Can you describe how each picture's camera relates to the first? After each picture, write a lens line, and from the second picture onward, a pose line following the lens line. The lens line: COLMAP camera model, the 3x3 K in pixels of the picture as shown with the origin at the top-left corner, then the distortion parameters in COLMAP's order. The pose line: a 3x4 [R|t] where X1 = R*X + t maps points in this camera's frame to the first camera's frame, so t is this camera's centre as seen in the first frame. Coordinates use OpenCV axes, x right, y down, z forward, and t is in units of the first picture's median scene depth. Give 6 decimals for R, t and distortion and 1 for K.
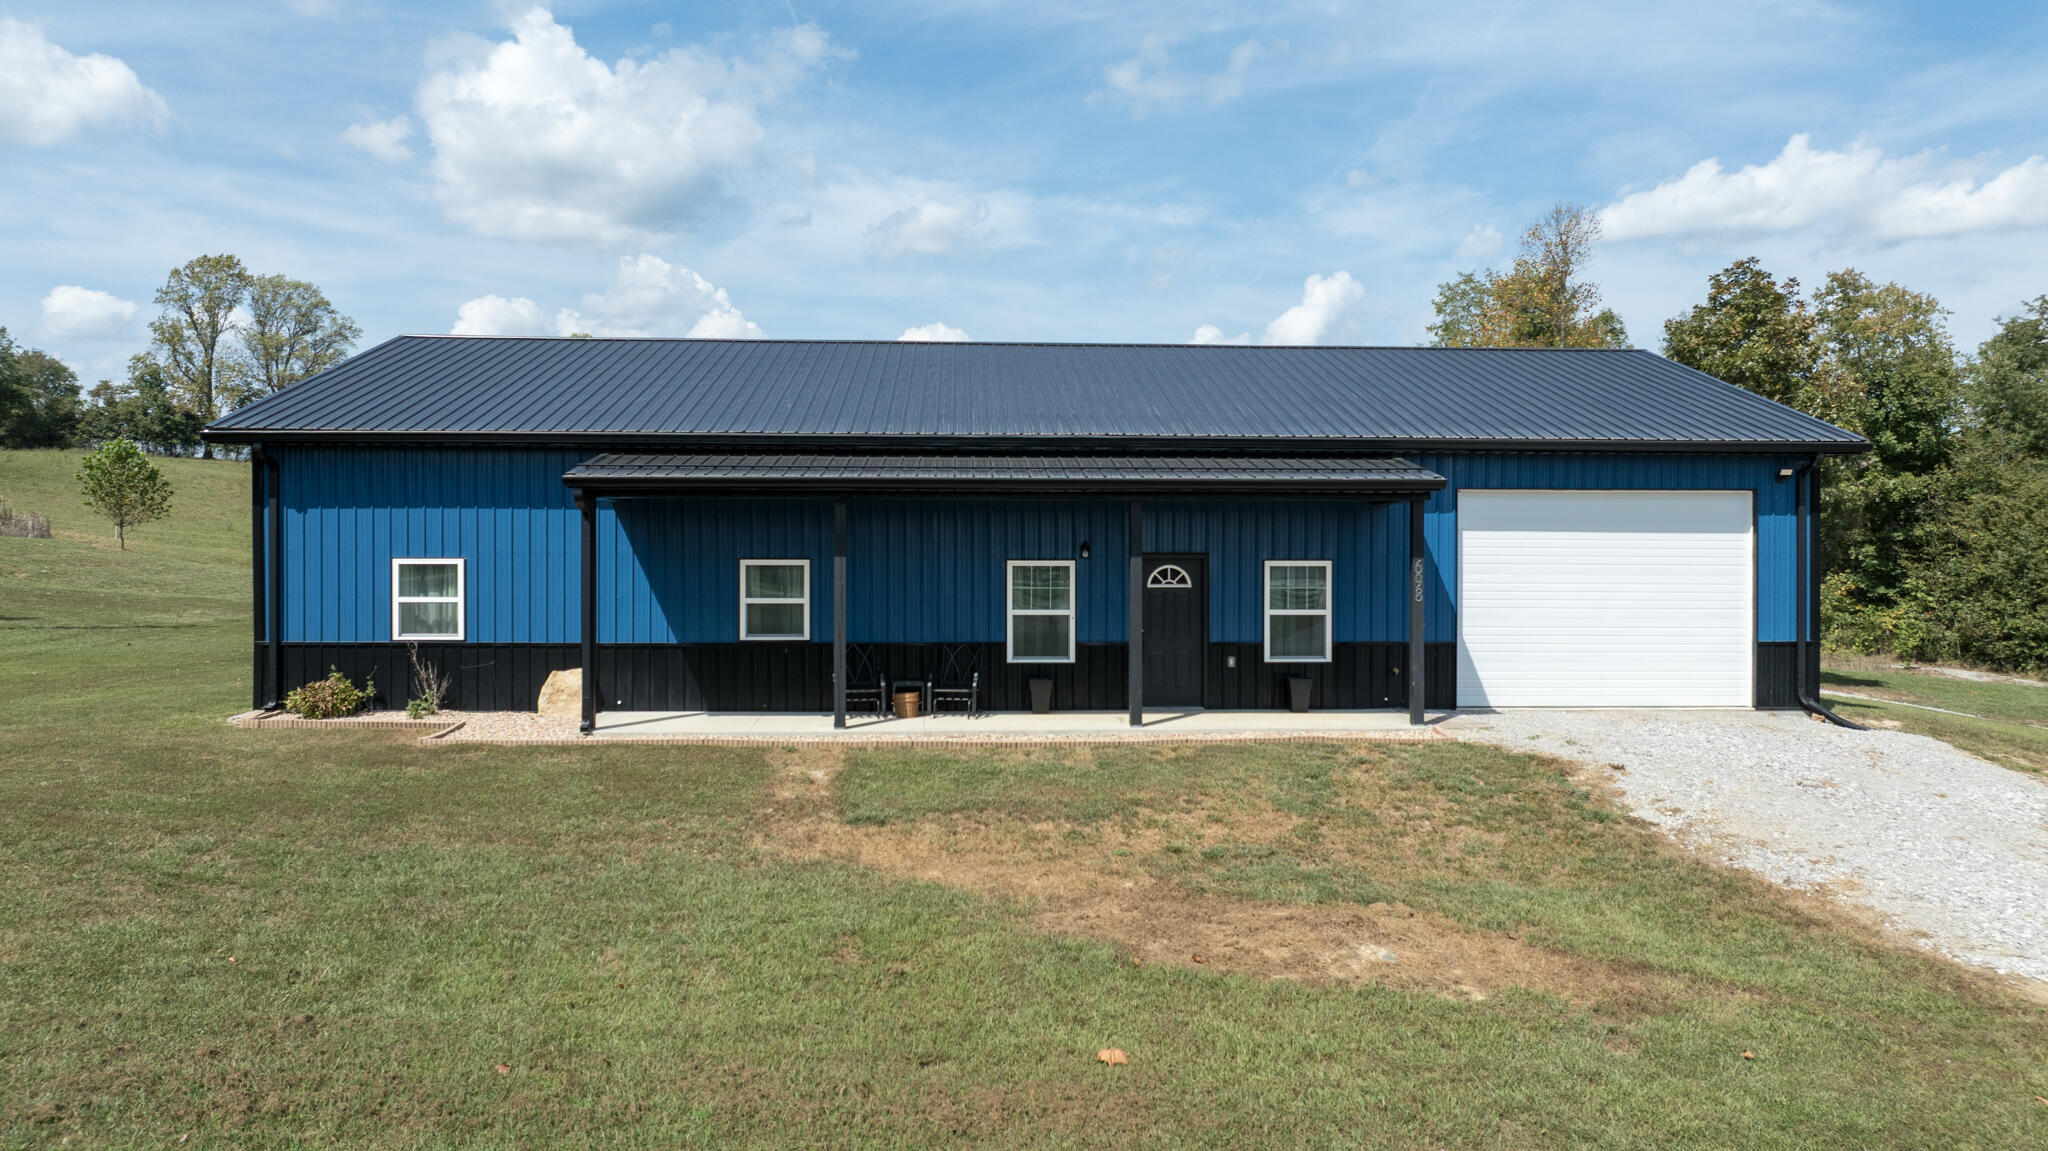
lens RADIAL K [[1441.4, 0, 1026.3], [0, 1441.4, 570.9], [0, 0, 1]] dist [-0.039523, 0.039494]
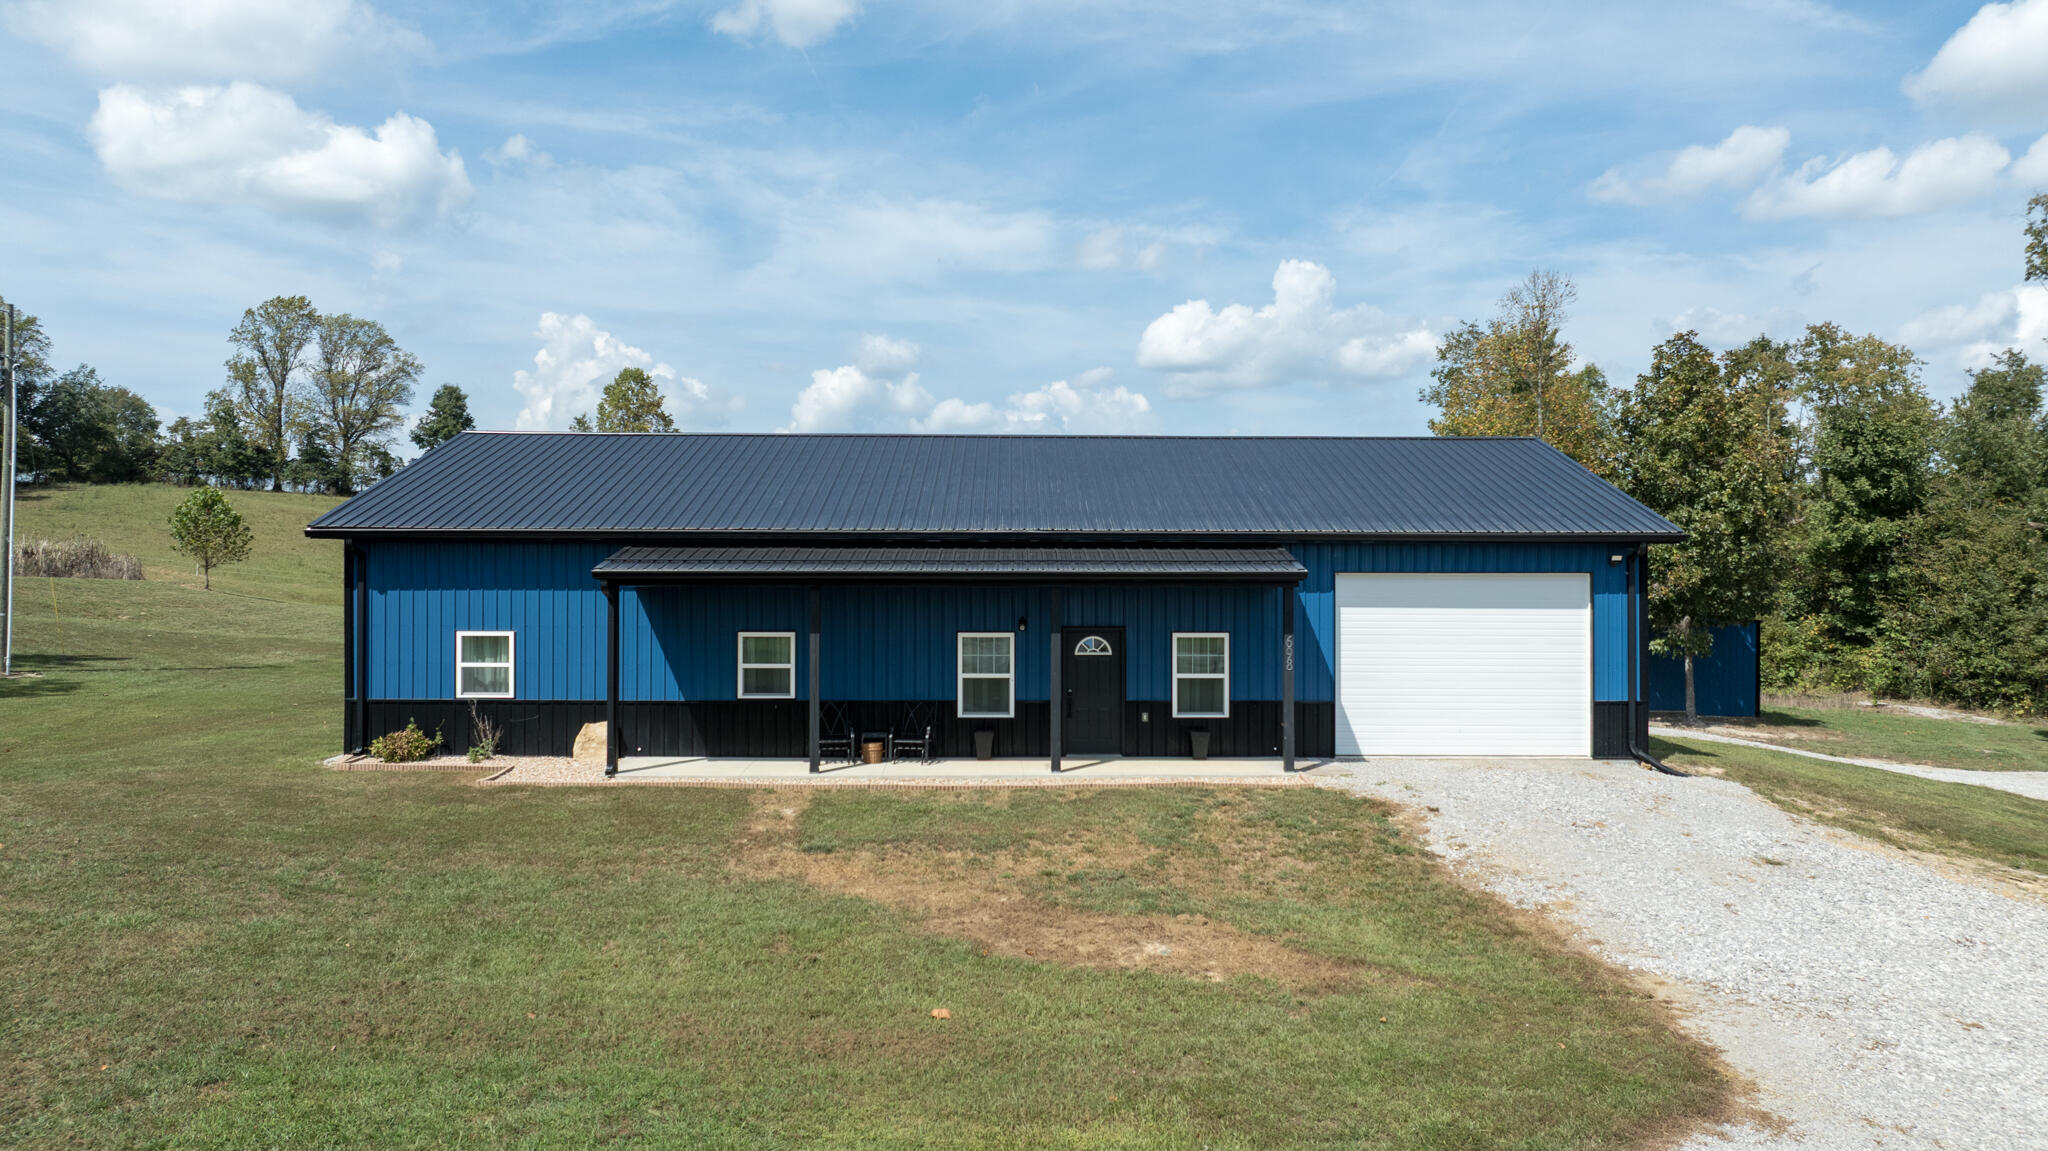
lens RADIAL K [[1441.4, 0, 1026.6], [0, 1441.4, 575.3], [0, 0, 1]] dist [-0.039523, 0.039494]
pose [[0.999395, 0.000107, -0.034792, 0.086496], [-0.000545, 0.999921, -0.012579, -0.040321], [0.034788, 0.012591, 0.999315, -0.206147]]
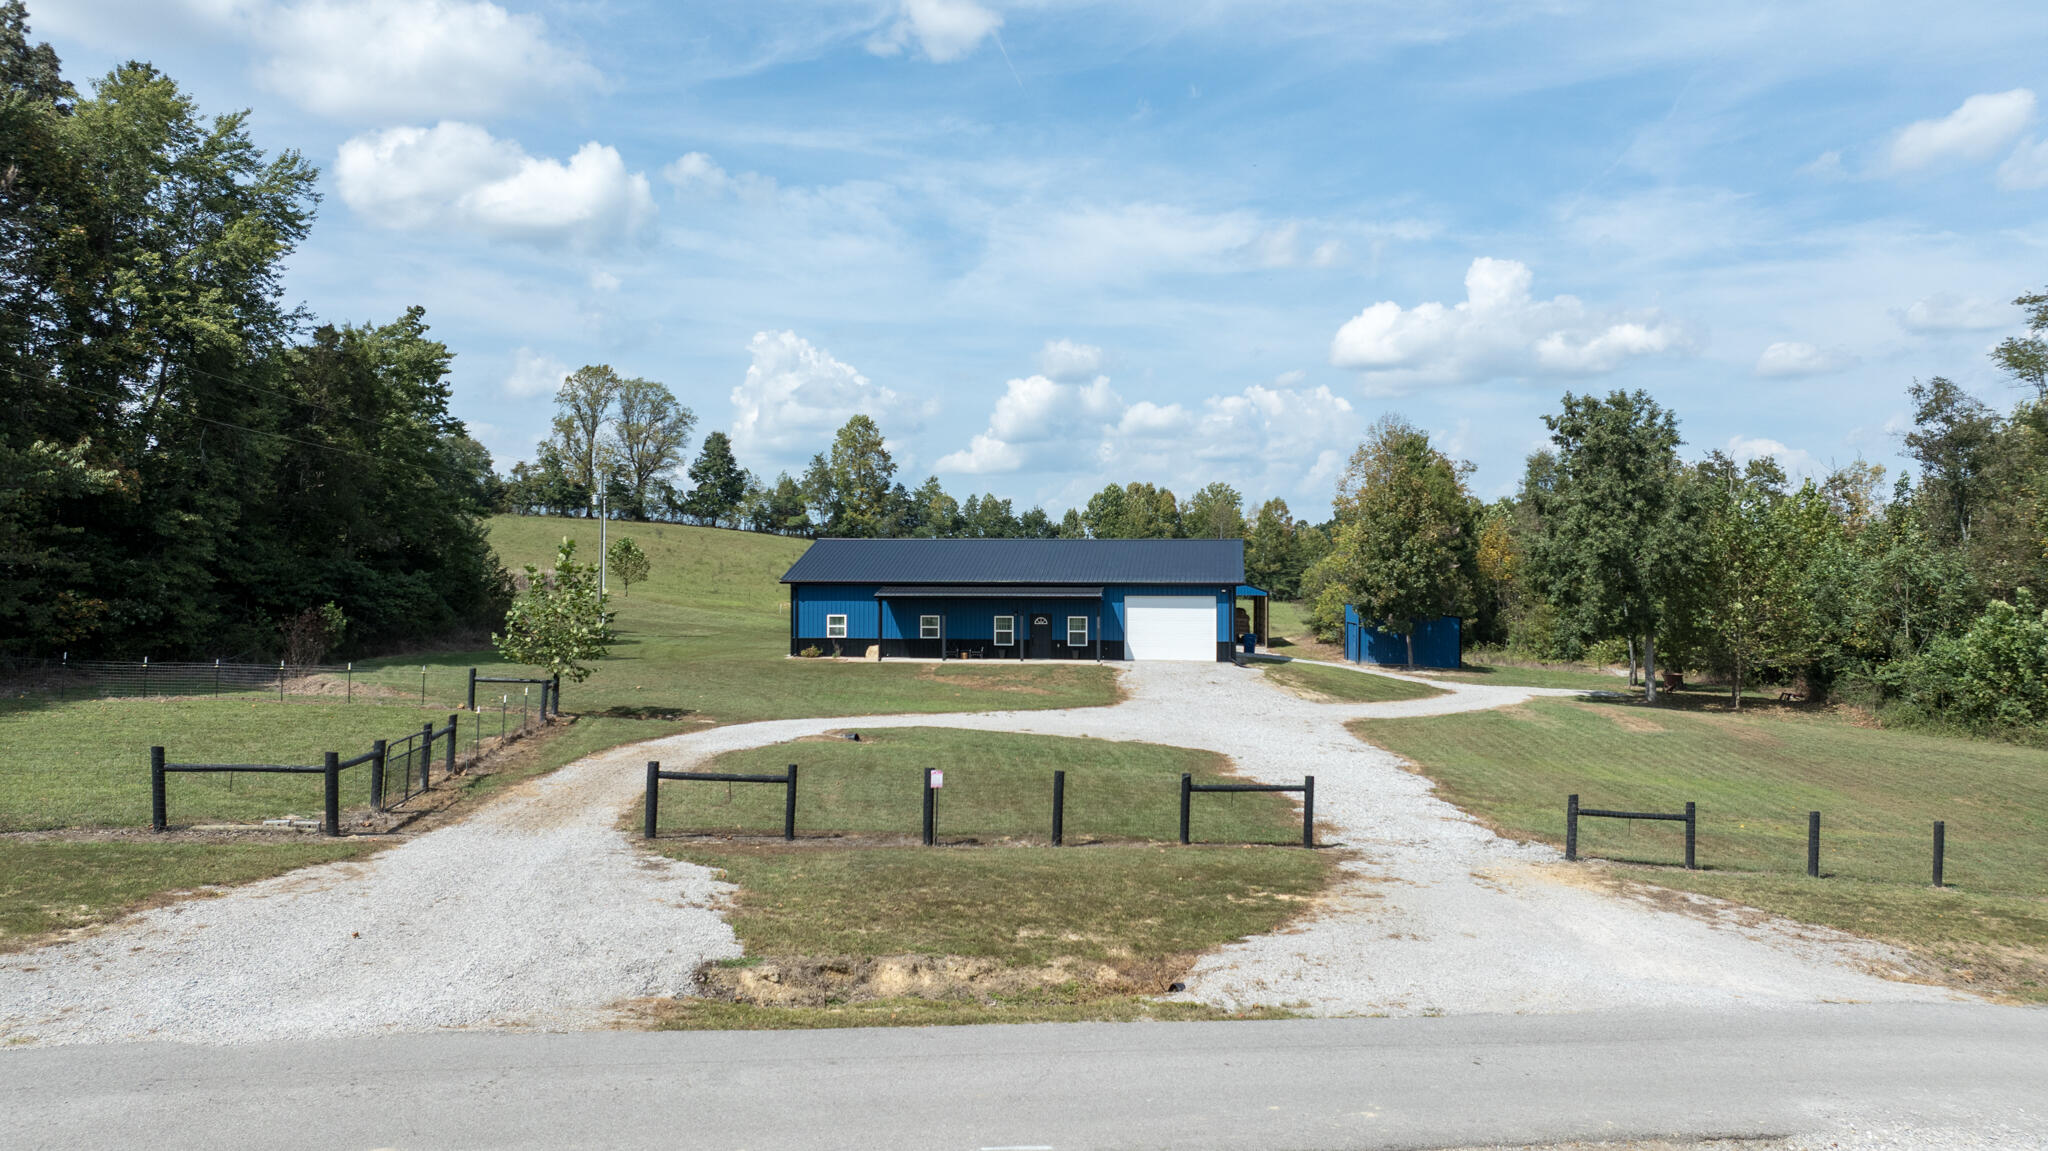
lens RADIAL K [[1441.4, 0, 1019.5], [0, 1441.4, 572.4], [0, 0, 1]] dist [-0.039523, 0.039494]
pose [[0.983276, 0.000281, -0.182119, 0.688707], [-0.003237, 0.999868, -0.015936, -0.058371], [0.182090, 0.016259, 0.983147, -2.454219]]
